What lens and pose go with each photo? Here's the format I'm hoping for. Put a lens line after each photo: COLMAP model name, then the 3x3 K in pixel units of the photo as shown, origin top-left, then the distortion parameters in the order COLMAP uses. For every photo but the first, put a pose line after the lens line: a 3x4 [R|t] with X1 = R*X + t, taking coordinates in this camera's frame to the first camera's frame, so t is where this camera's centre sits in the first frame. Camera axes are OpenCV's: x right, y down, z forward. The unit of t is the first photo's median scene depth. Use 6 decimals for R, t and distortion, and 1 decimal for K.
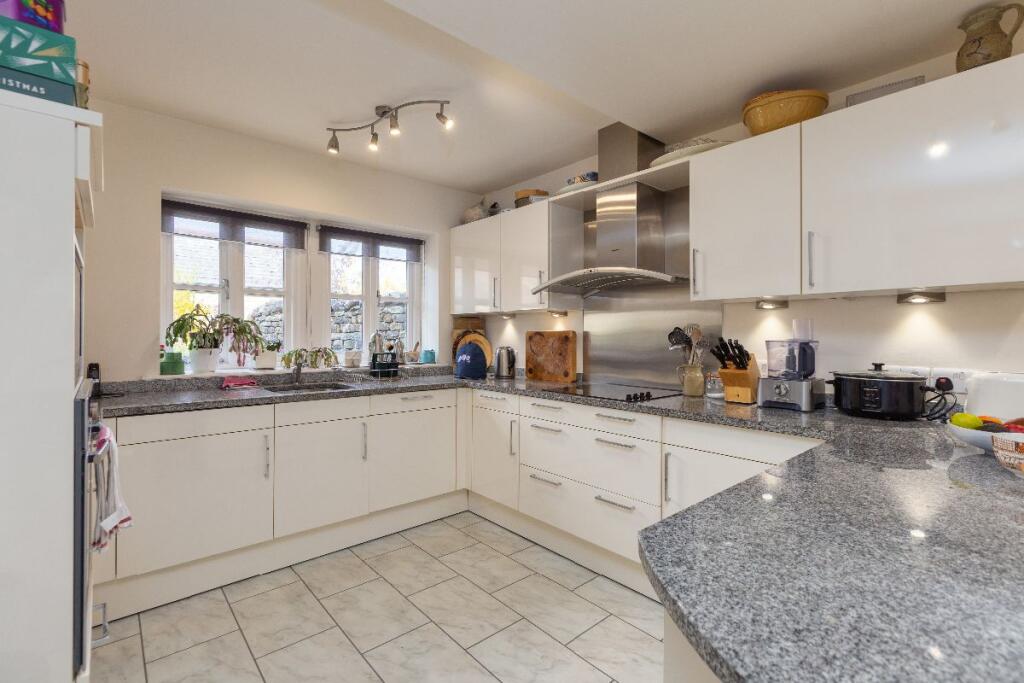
lens RADIAL K [[462.1, 0, 515.9], [0, 462.1, 338.0], [0, 0, 1]] dist [-0.003839, -0.001055]
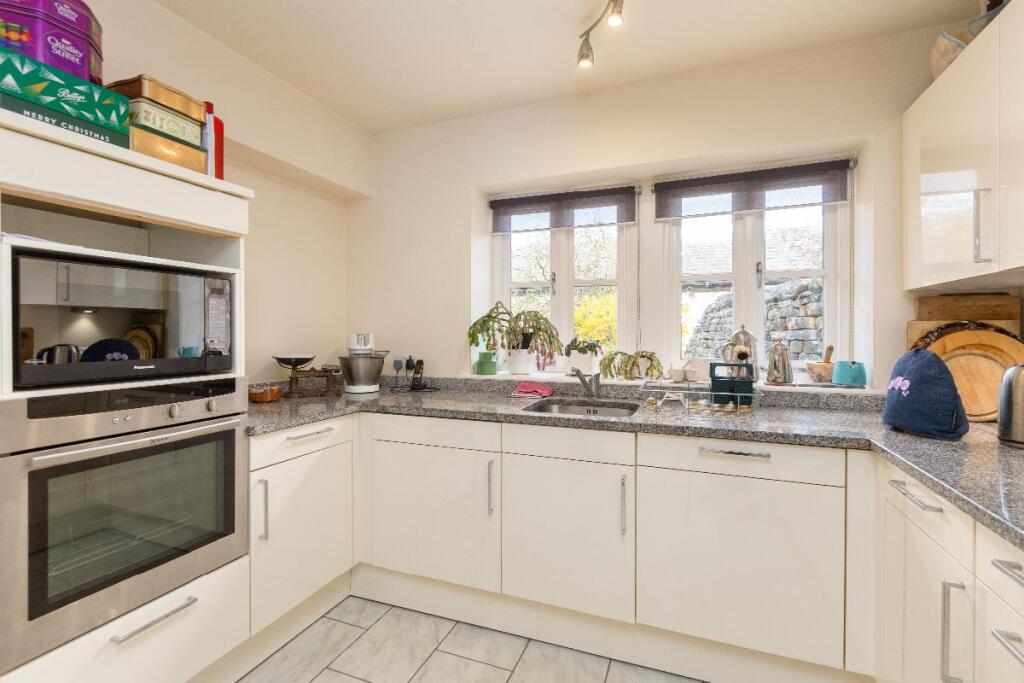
lens RADIAL K [[462.1, 0, 508.7], [0, 462.1, 336.5], [0, 0, 1]] dist [-0.003839, -0.001055]
pose [[0.433234, 0.002299, -0.901279, 0.129155], [-0.001668, 0.999997, 0.001749, -0.003326], [0.901280, 0.000745, 0.433237, 0.465994]]
